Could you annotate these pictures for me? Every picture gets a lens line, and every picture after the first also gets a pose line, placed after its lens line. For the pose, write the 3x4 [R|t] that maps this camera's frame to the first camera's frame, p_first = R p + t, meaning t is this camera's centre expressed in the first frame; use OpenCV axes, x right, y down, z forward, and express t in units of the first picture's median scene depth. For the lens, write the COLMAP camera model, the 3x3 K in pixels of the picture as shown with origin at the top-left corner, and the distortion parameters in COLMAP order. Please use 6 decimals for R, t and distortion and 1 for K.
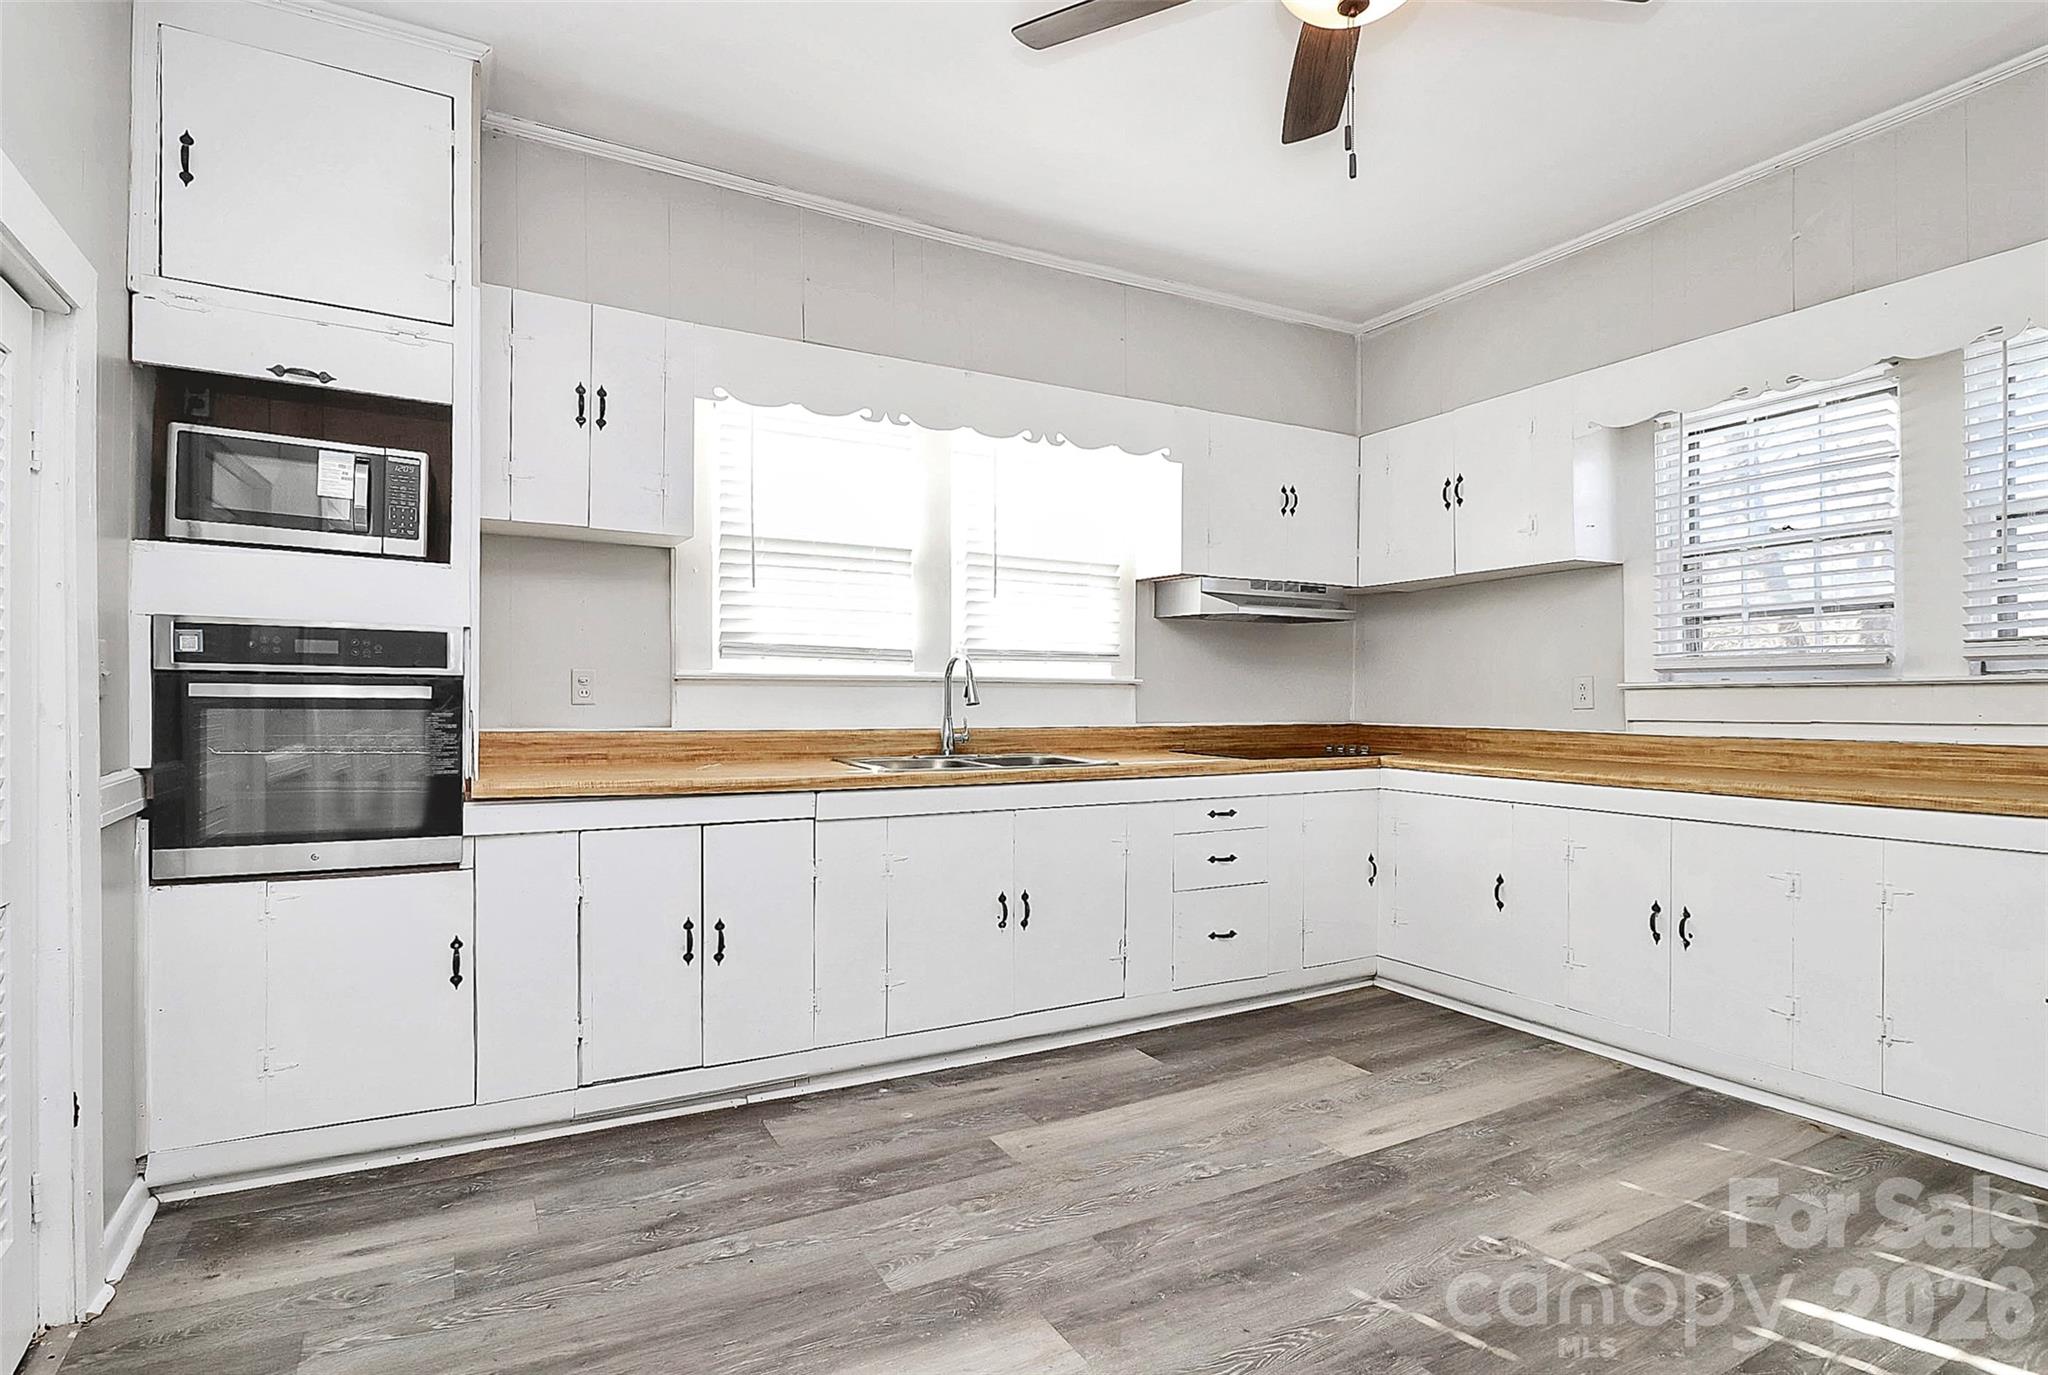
lens RADIAL K [[974.5, 0, 1019.1], [0, 974.5, 692.7], [0, 0, 1]] dist [0.027363, -0.000224]
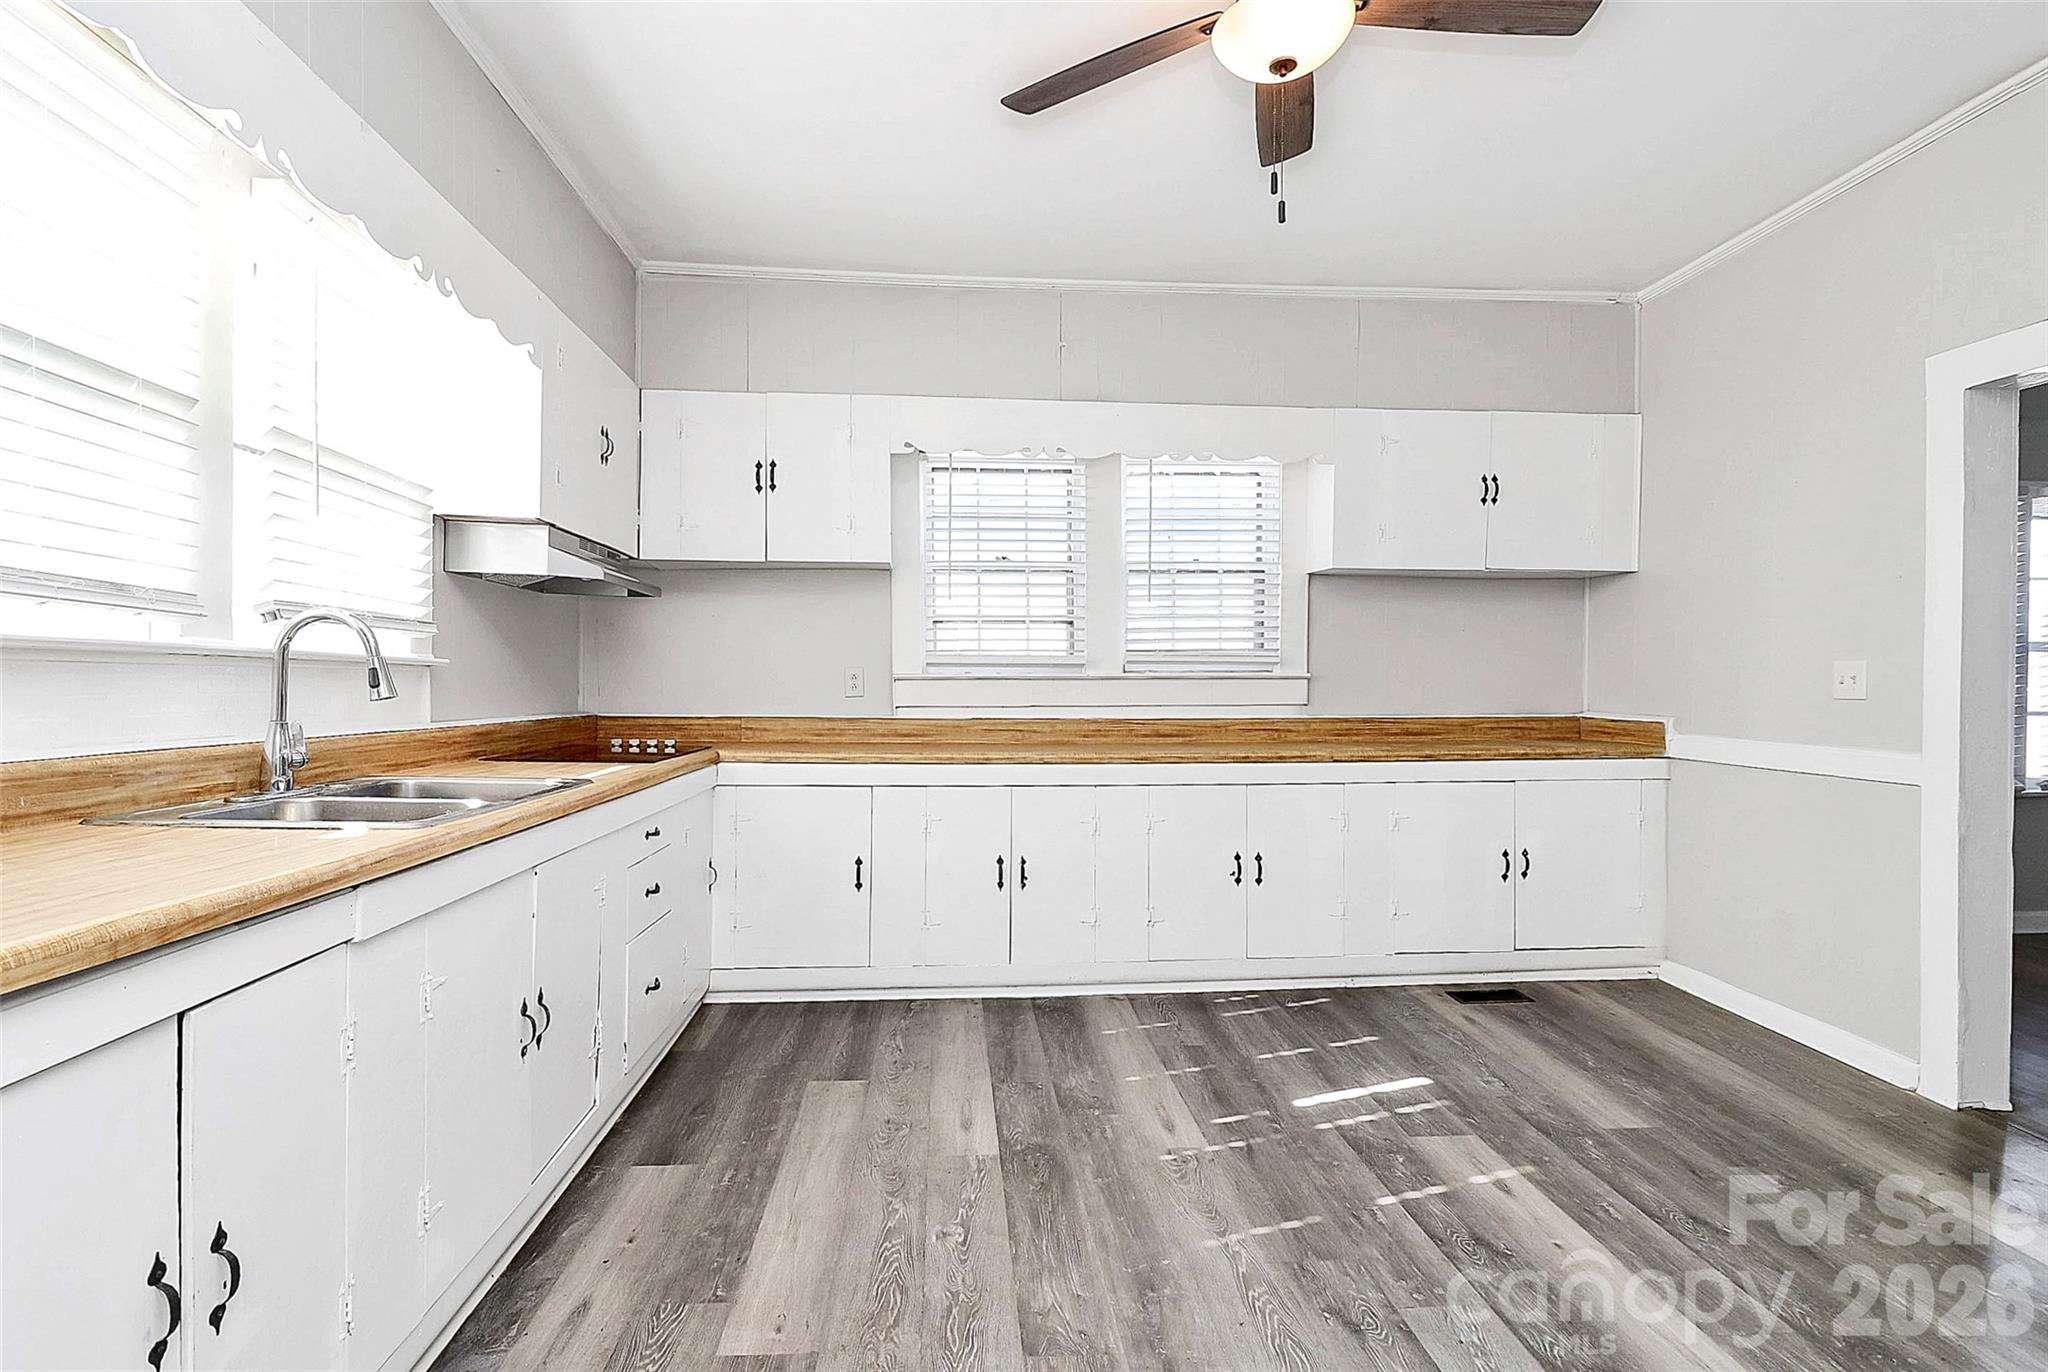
lens RADIAL K [[1005.5, 0, 1039.0], [0, 1005.5, 678.2], [0, 0, 1]] dist [0.022888, -0.000140]
pose [[0.457261, 0.008887, 0.889288, -0.432208], [-0.011263, 0.999928, -0.004201, -0.002350], [-0.889261, -0.008095, 0.457328, 0.393094]]
